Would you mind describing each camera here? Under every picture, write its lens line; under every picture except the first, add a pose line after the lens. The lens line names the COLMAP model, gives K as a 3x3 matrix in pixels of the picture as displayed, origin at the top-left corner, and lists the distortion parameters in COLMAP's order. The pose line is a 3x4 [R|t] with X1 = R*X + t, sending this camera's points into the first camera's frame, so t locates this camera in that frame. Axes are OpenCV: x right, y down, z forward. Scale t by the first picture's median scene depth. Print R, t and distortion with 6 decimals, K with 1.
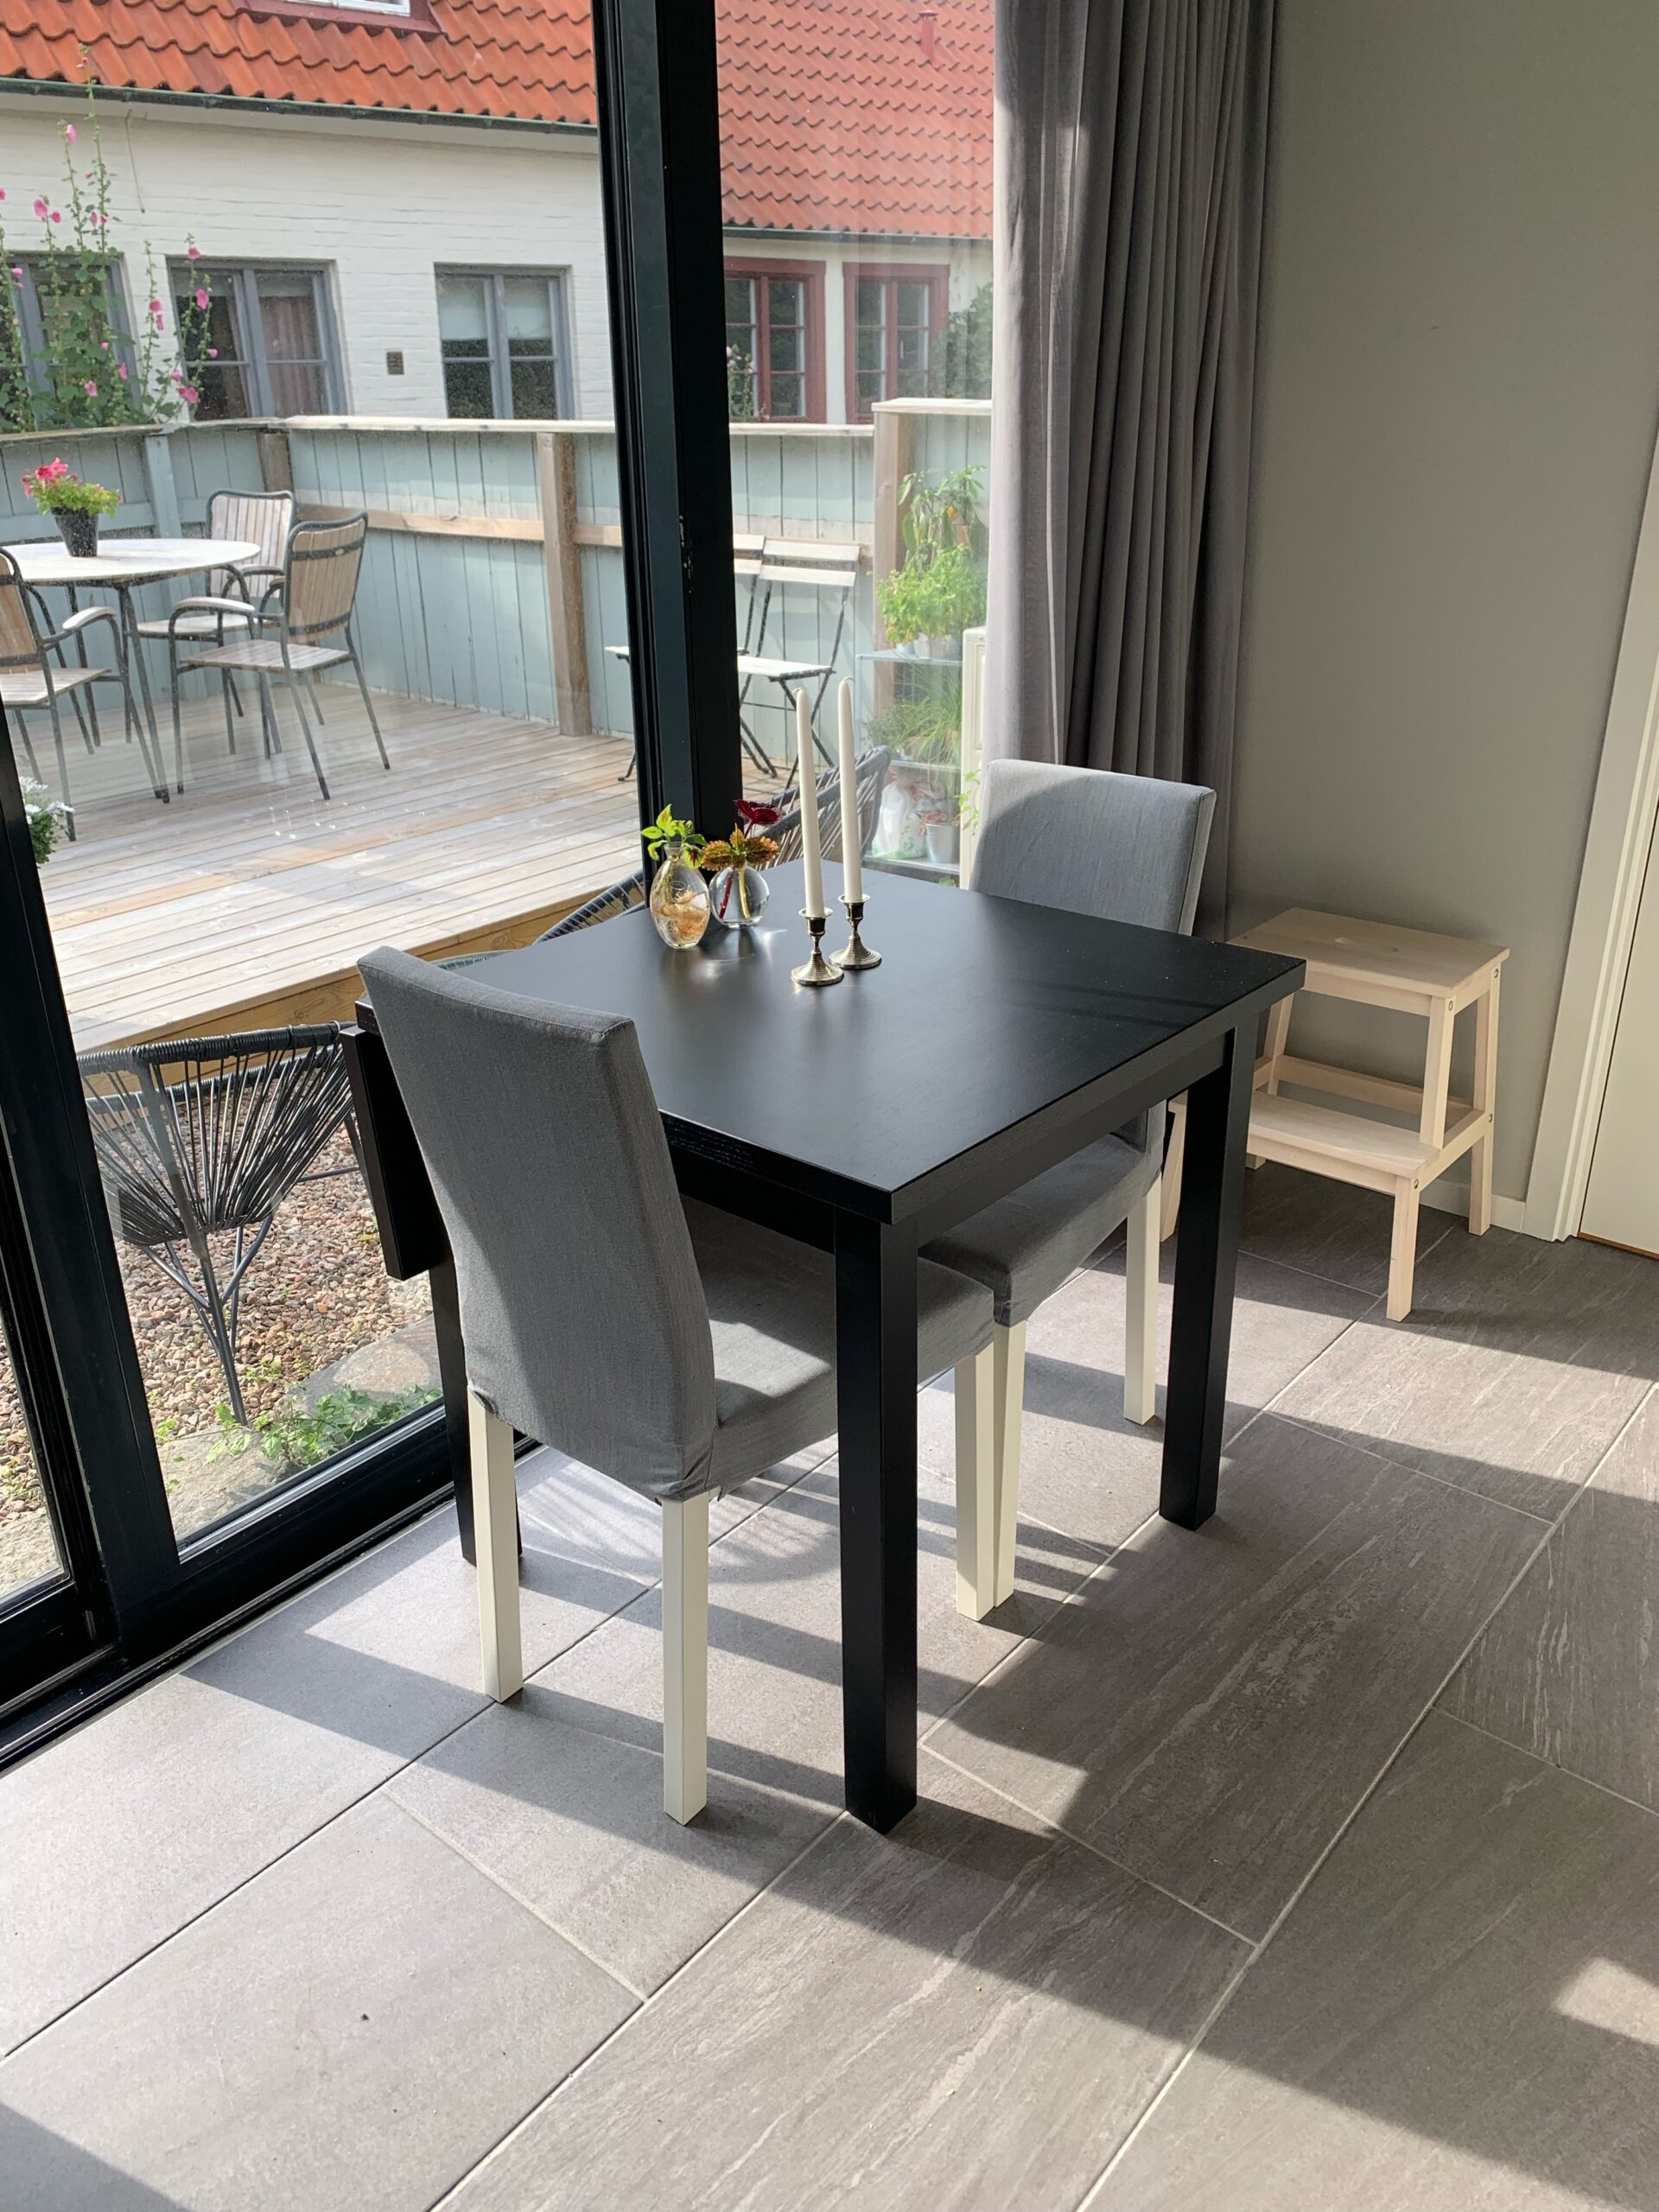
lens RADIAL K [[1686.8, 0, 820.1], [0, 1686.8, 1091.2], [0, 0, 1]] dist [0.021064, -0.012140]
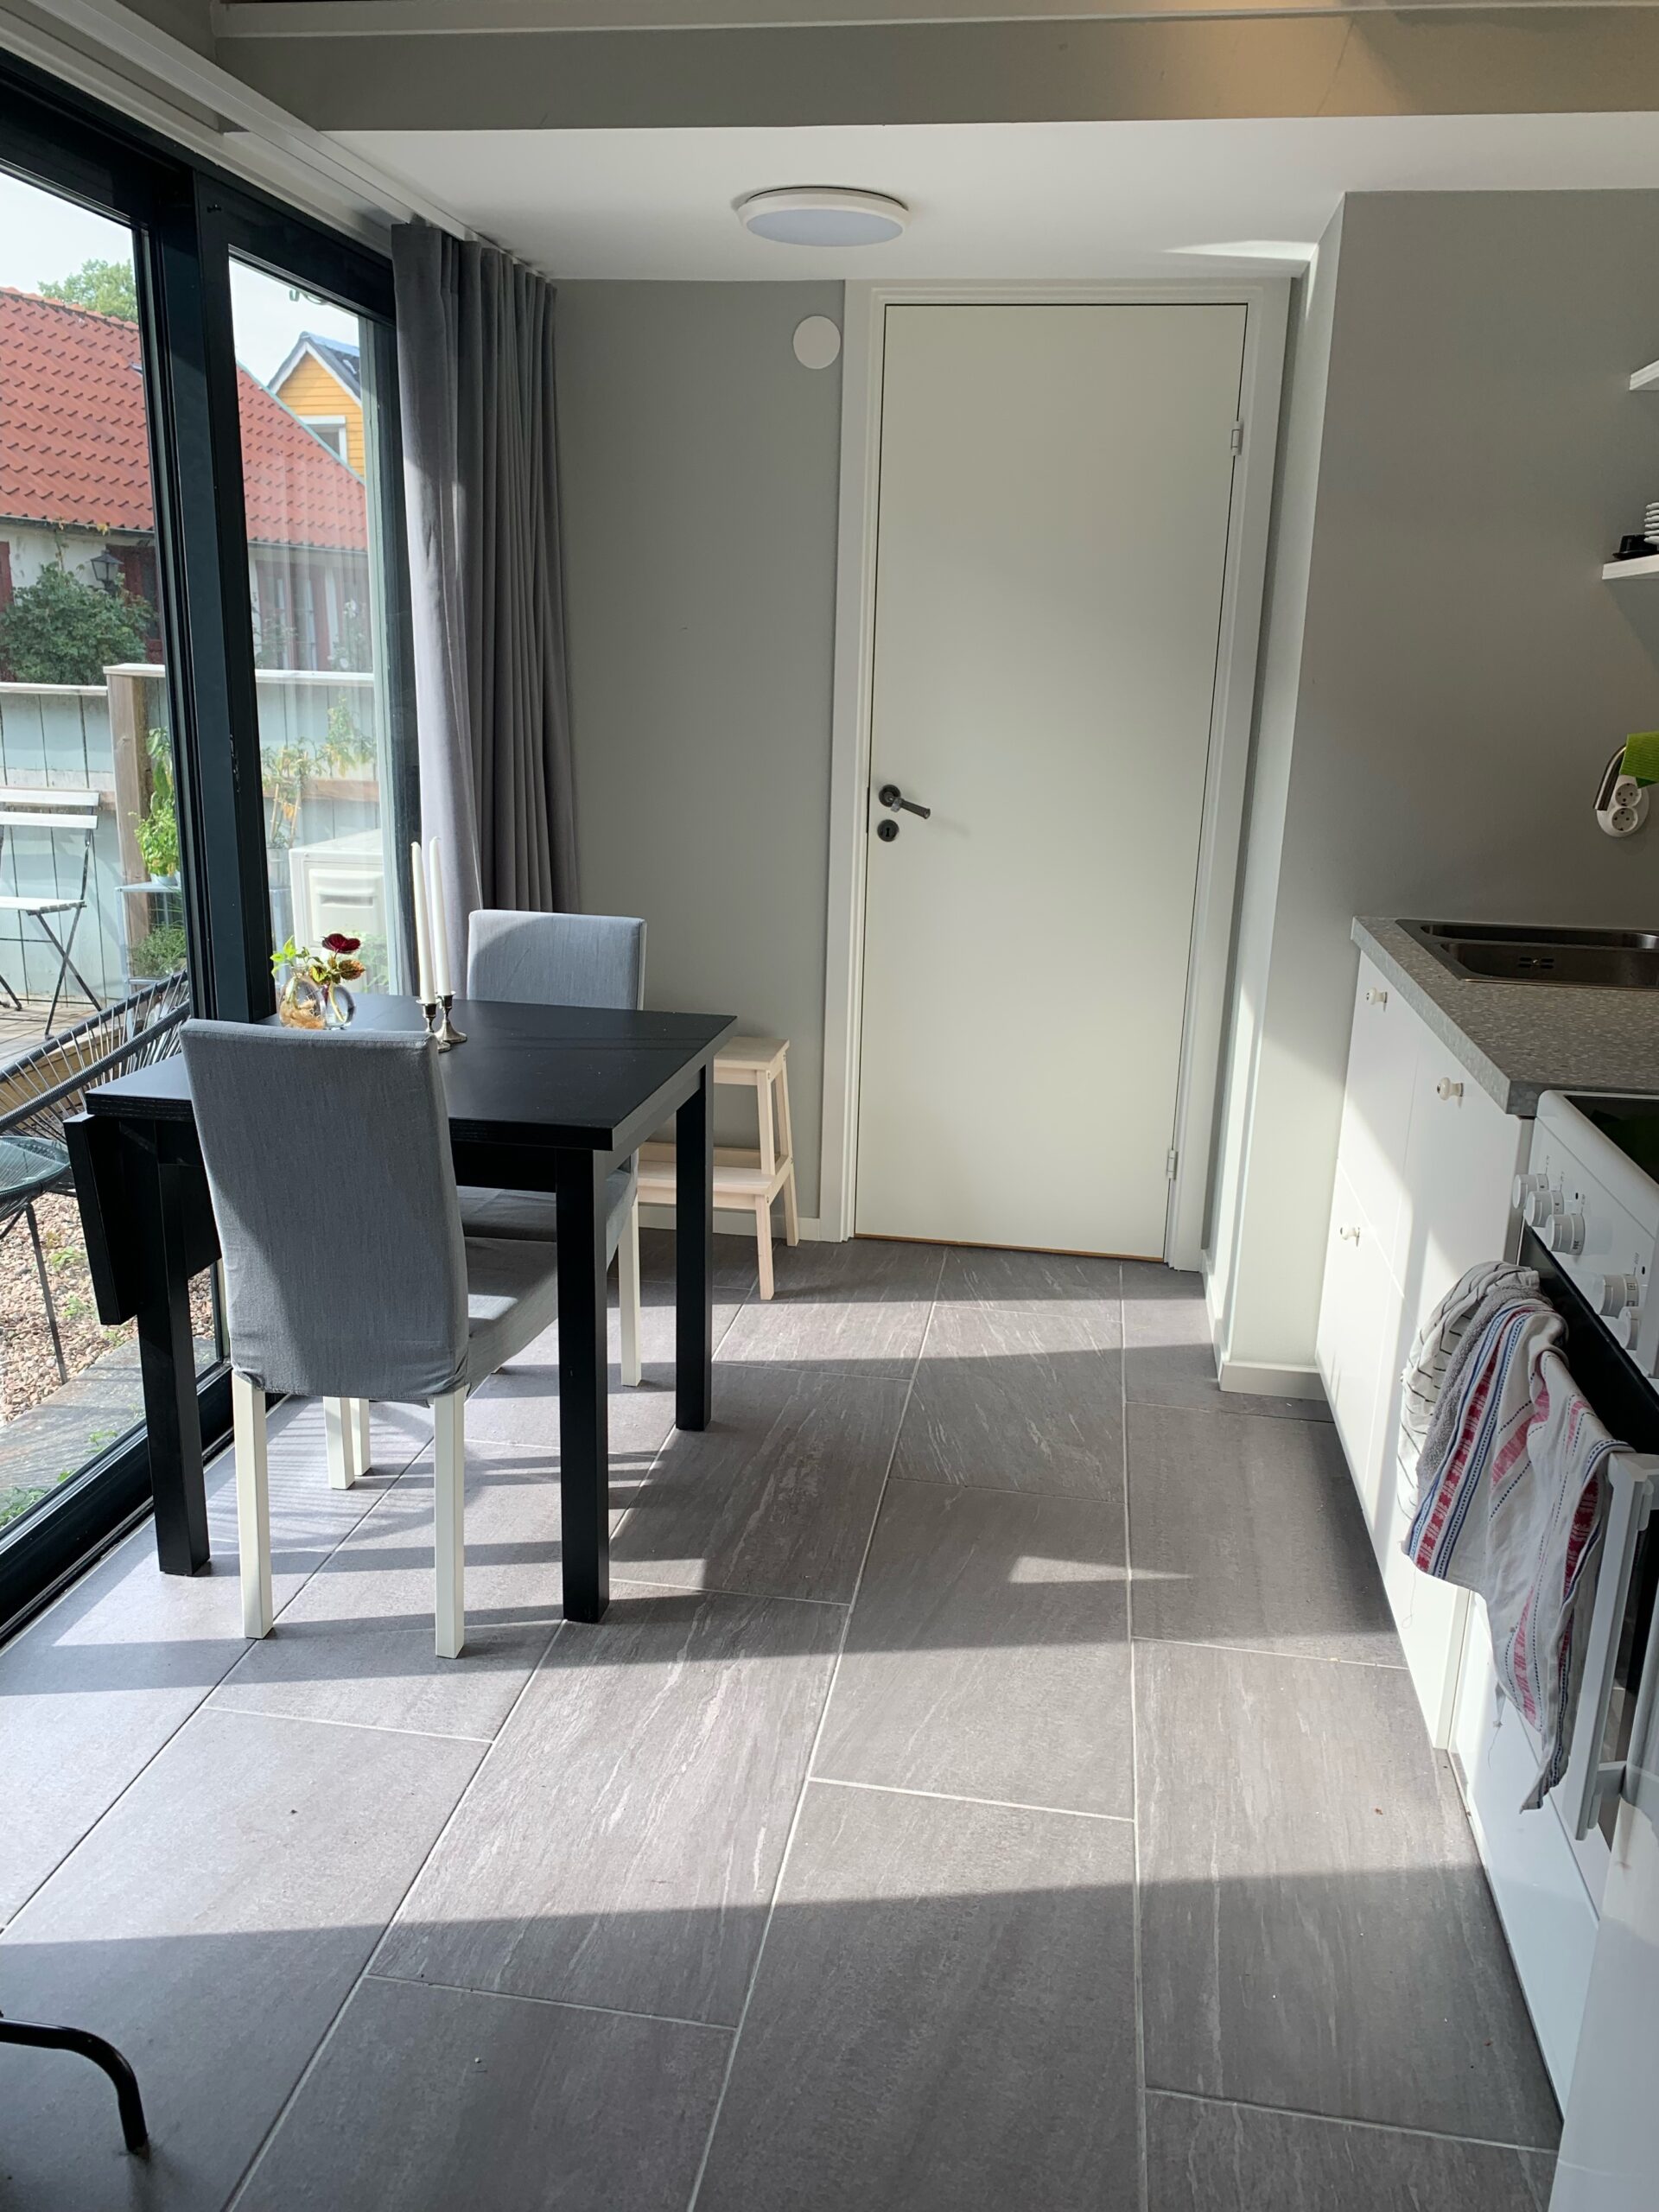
lens RADIAL K [[1664.1, 0, 829.5], [0, 1664.1, 1106.0], [0, 0, 1]] dist [0.035149, -0.003684]
pose [[0.853764, -0.092488, 0.512379, -0.419763], [0.165079, 0.981408, -0.097917, 0.162489], [-0.493797, 0.168181, 0.853159, -0.322463]]
